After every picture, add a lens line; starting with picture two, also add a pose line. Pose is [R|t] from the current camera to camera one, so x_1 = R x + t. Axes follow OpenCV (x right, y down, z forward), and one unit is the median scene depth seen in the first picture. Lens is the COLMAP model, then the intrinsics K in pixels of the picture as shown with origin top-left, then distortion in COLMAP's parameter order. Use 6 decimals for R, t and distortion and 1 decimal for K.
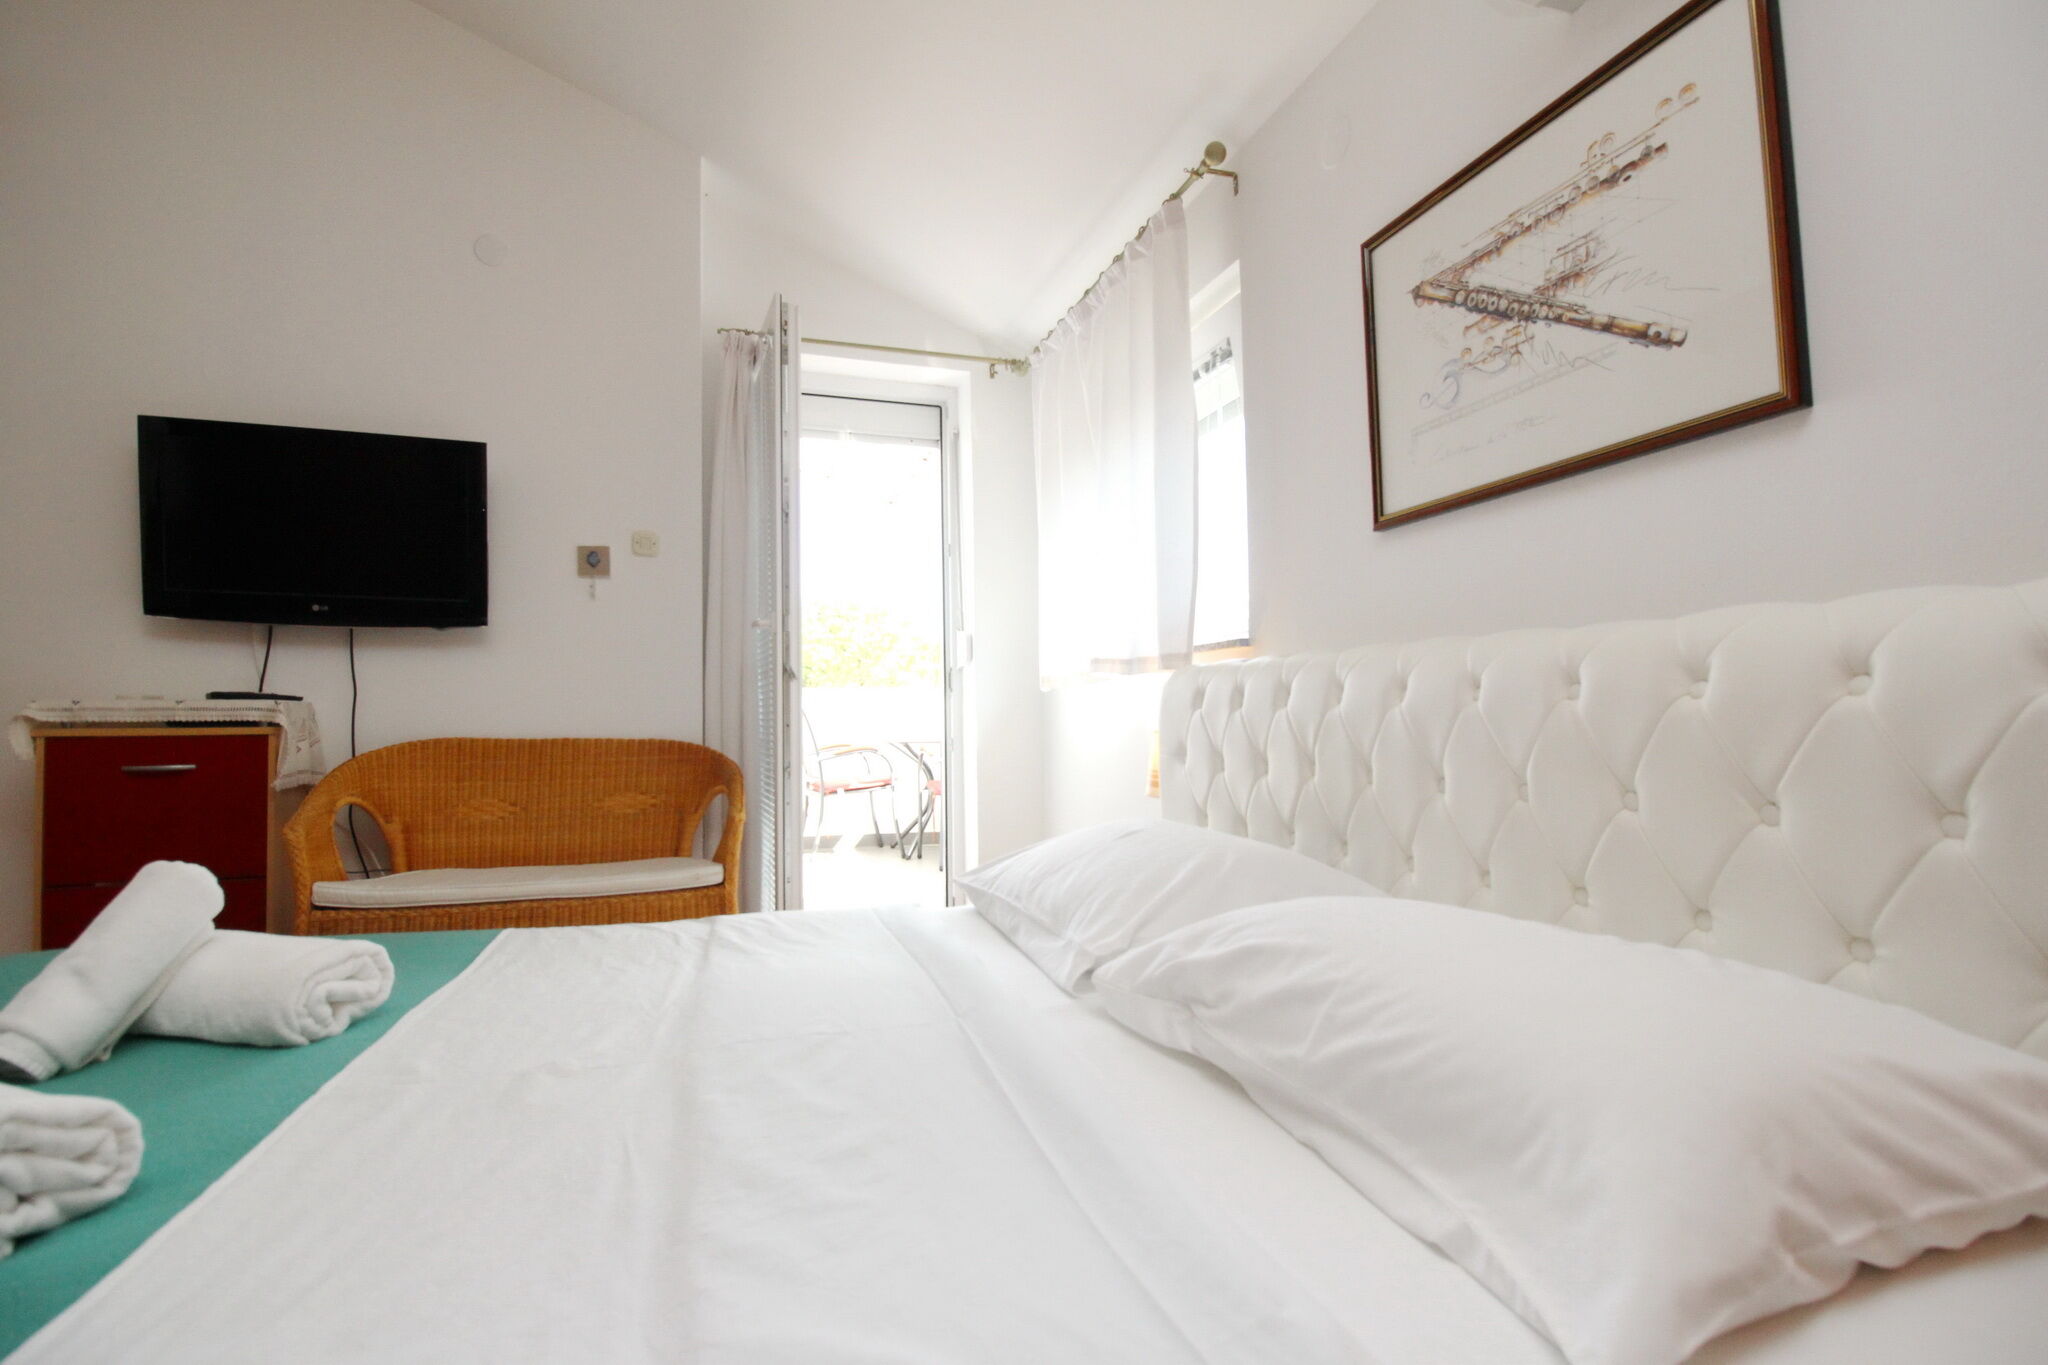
lens RADIAL K [[992.8, 0, 1028.1], [0, 992.8, 654.7], [0, 0, 1]] dist [-0.014746, -0.002765]
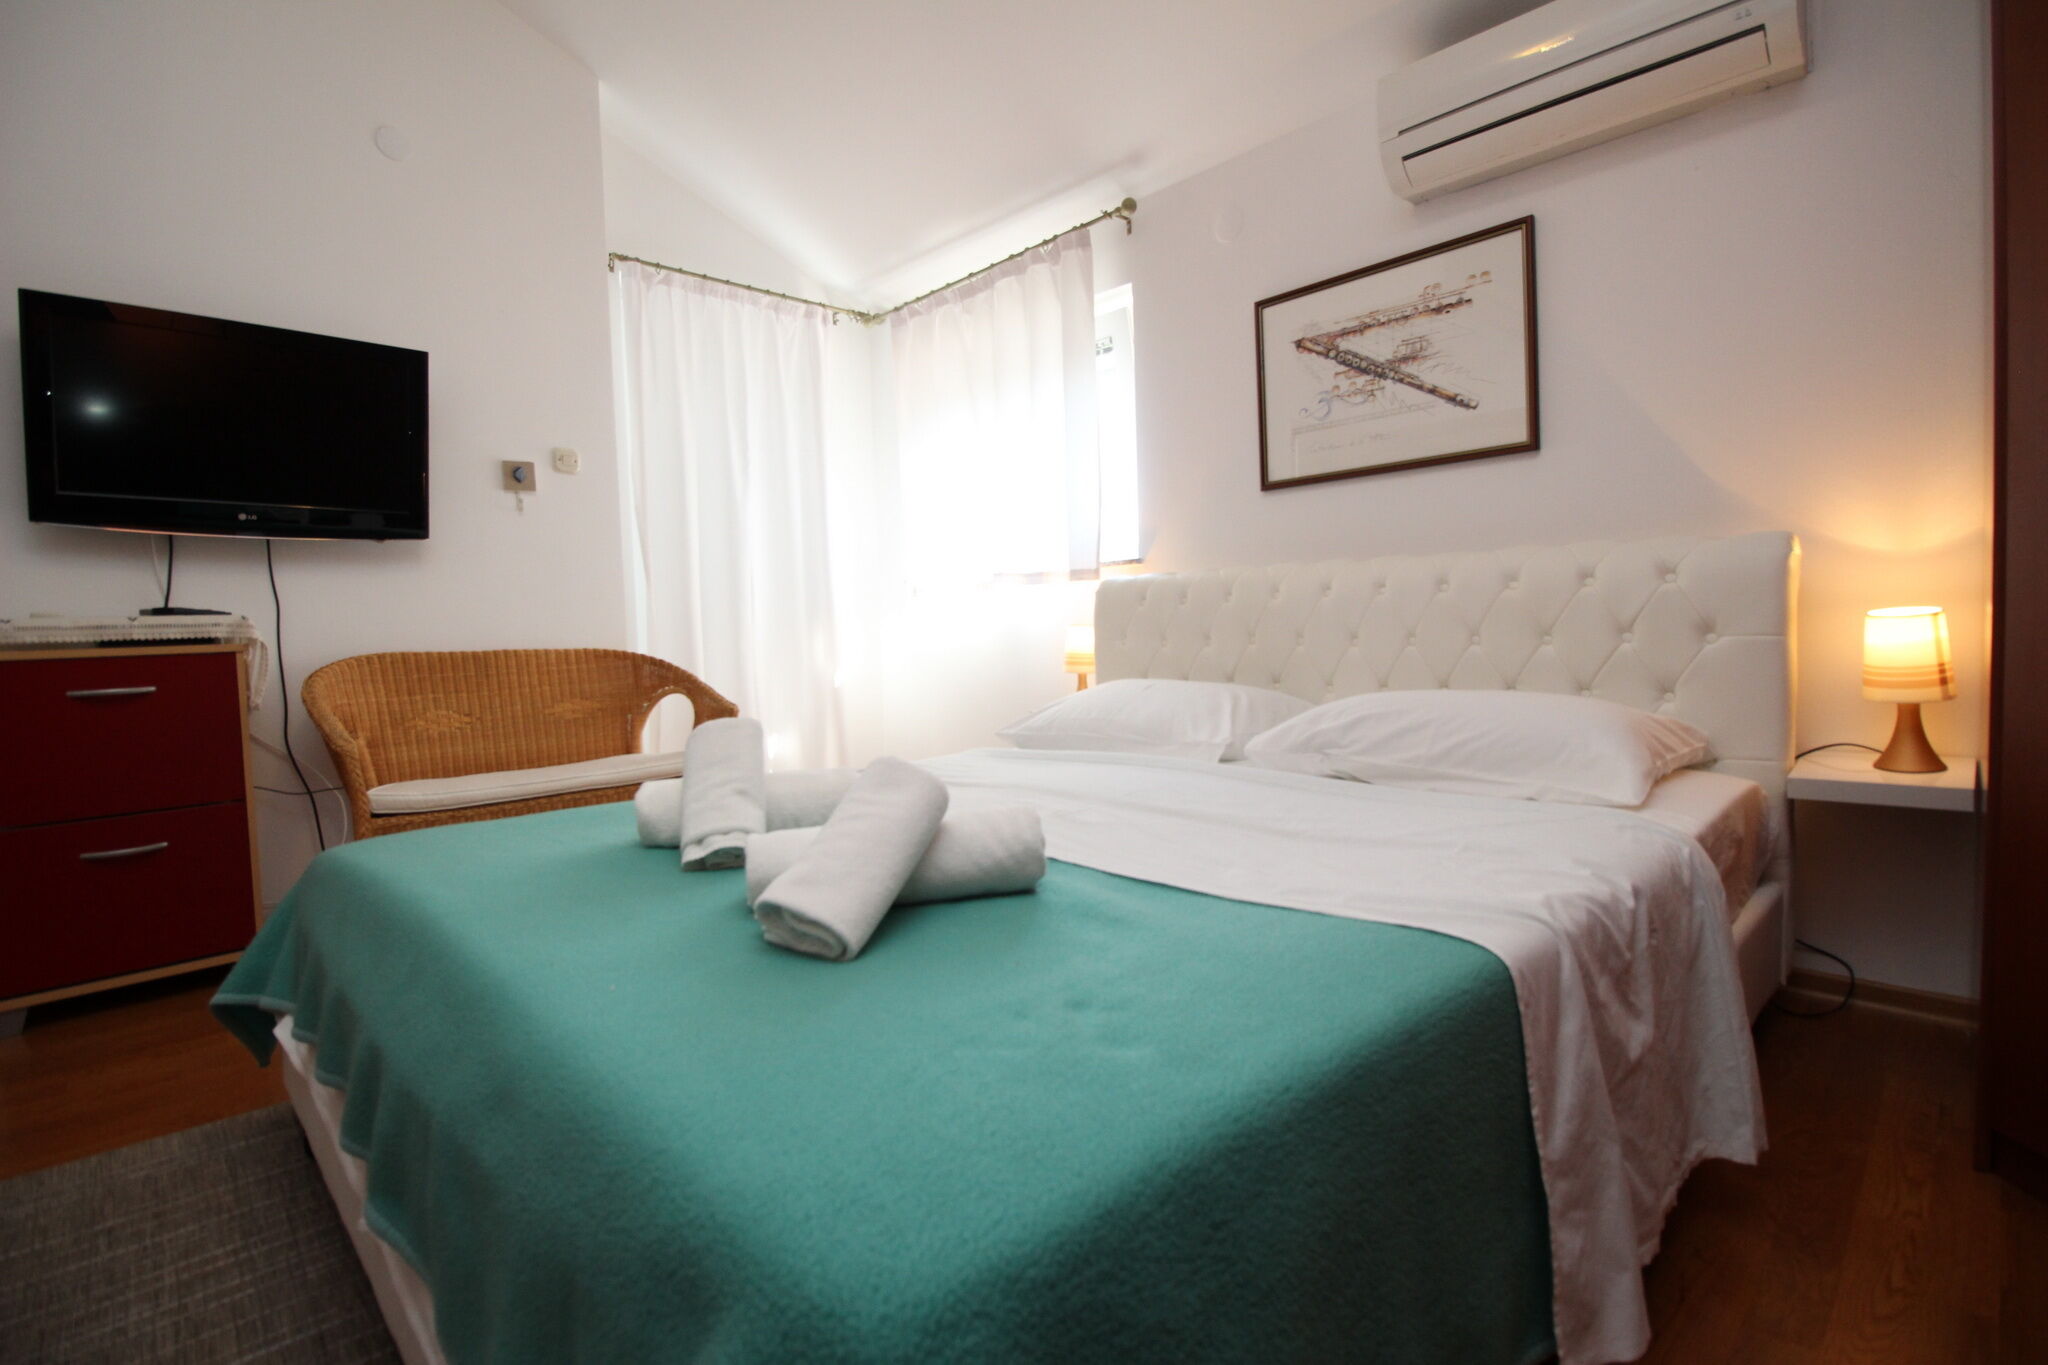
lens RADIAL K [[1000.2, 0, 1019.8], [0, 1000.2, 646.7], [0, 0, 1]] dist [-0.004446, -0.001040]
pose [[0.891234, -0.031900, 0.452421, -0.710296], [-0.001775, 0.997270, 0.073815, 0.005572], [-0.453540, -0.066589, 0.888745, -0.253101]]
